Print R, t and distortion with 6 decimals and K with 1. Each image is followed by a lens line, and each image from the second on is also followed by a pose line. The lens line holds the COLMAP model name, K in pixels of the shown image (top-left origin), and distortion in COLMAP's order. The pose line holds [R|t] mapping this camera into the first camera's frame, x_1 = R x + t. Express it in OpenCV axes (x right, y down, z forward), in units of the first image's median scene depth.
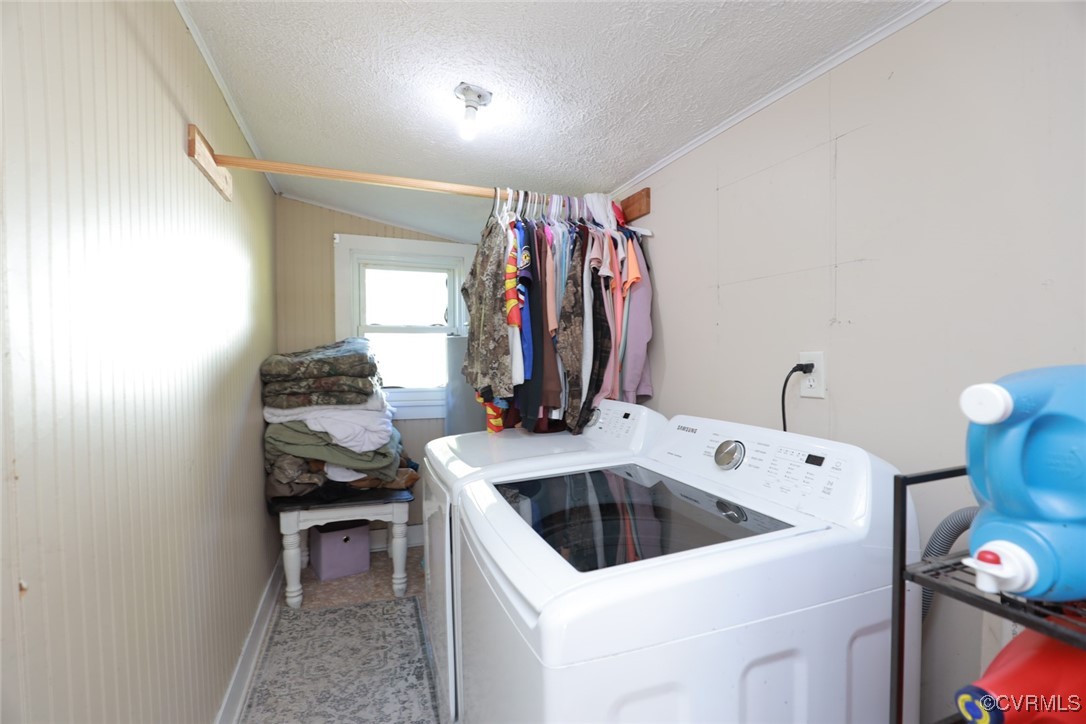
lens RADIAL K [[494.1, 0, 544.3], [0, 494.1, 363.0], [0, 0, 1]] dist [-0.036632, 0.005015]
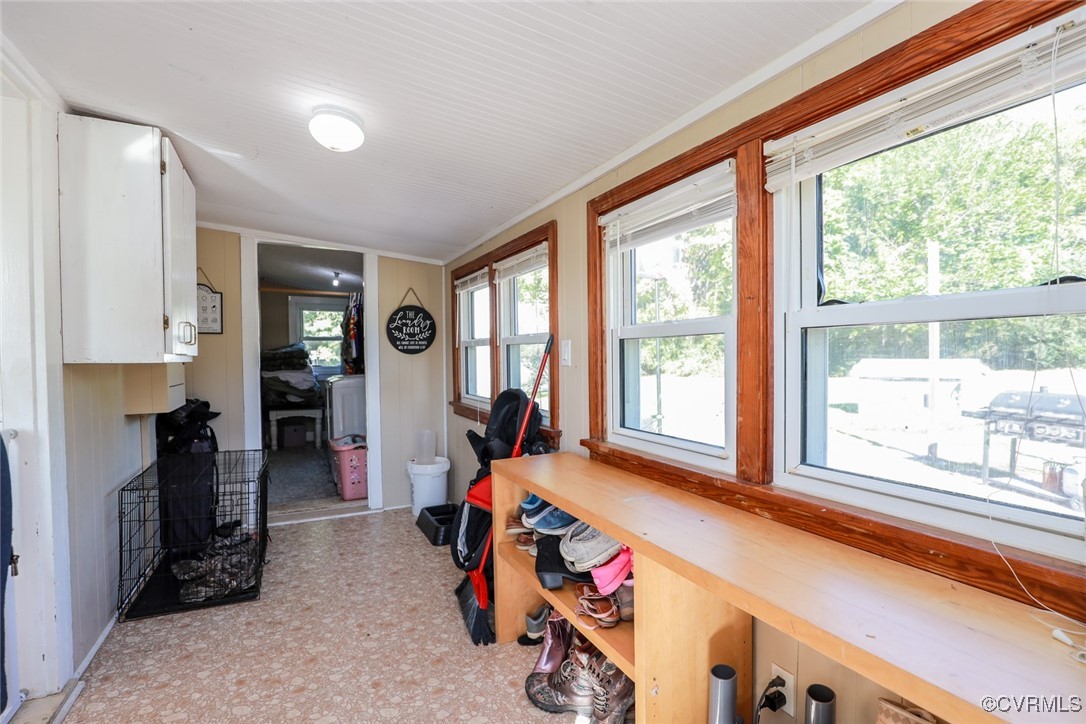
lens RADIAL K [[494.1, 0, 544.3], [0, 494.1, 359.7], [0, 0, 1]] dist [-0.036632, 0.005015]
pose [[0.993266, -0.007075, 0.115639, 0.560021], [0.008373, 0.999907, -0.010744, 0.070296], [-0.115552, 0.011640, 0.993233, -1.611158]]
